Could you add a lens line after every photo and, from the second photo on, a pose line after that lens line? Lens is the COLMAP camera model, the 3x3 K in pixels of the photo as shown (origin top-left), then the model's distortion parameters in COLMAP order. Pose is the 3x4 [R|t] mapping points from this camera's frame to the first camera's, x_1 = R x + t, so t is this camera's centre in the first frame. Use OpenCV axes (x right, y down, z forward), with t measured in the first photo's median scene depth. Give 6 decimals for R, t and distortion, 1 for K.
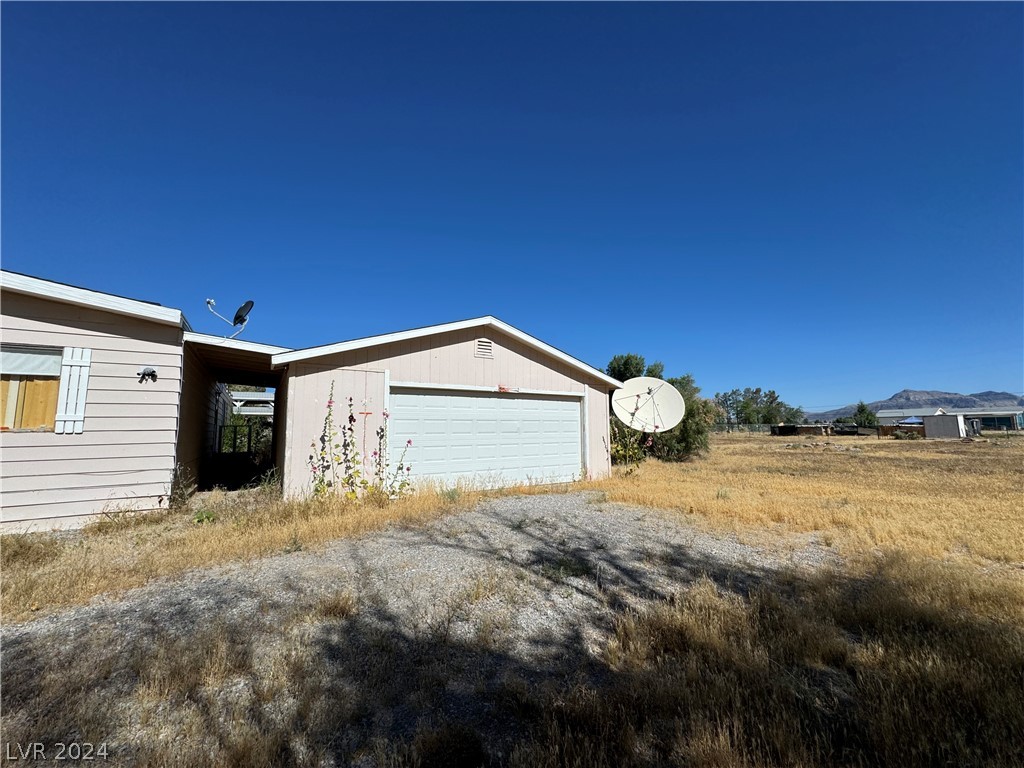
lens RADIAL K [[405.6, 0, 512.0], [0, 405.6, 384.0], [0, 0, 1]] dist [-0.010686, -0.000092]
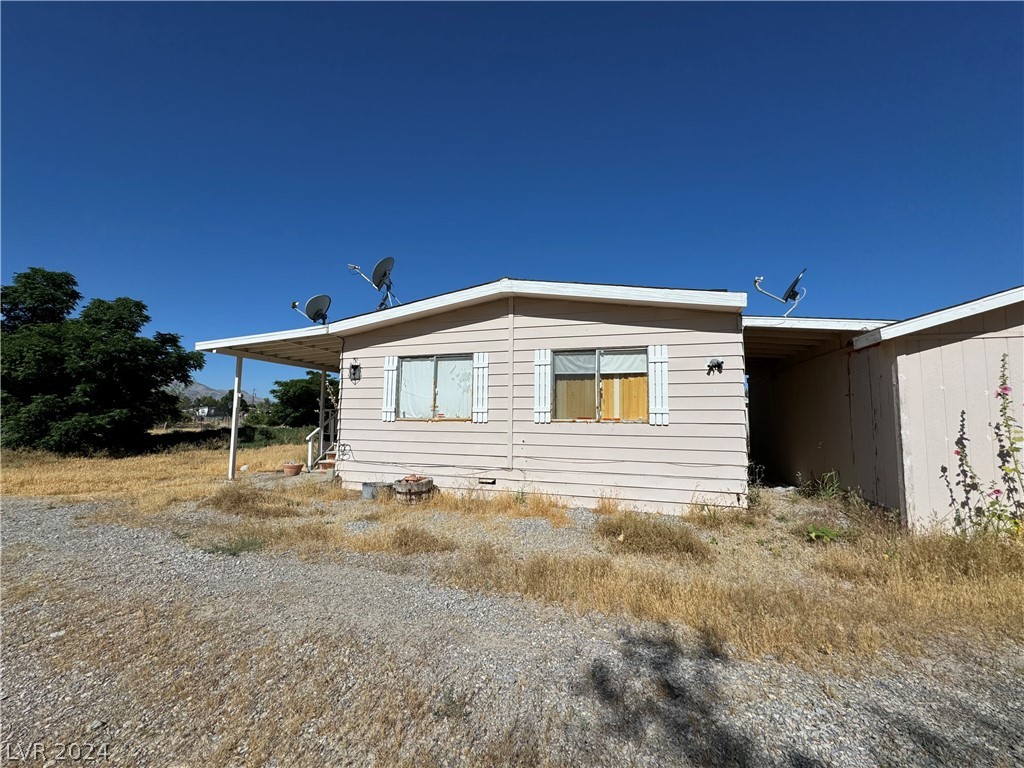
lens RADIAL K [[405.6, 0, 512.0], [0, 405.6, 384.0], [0, 0, 1]] dist [-0.010686, -0.000092]
pose [[0.635286, -0.038160, -0.771334, -0.465941], [0.064238, 0.997928, 0.003537, -0.014812], [0.769601, -0.051795, 0.636421, 0.004415]]
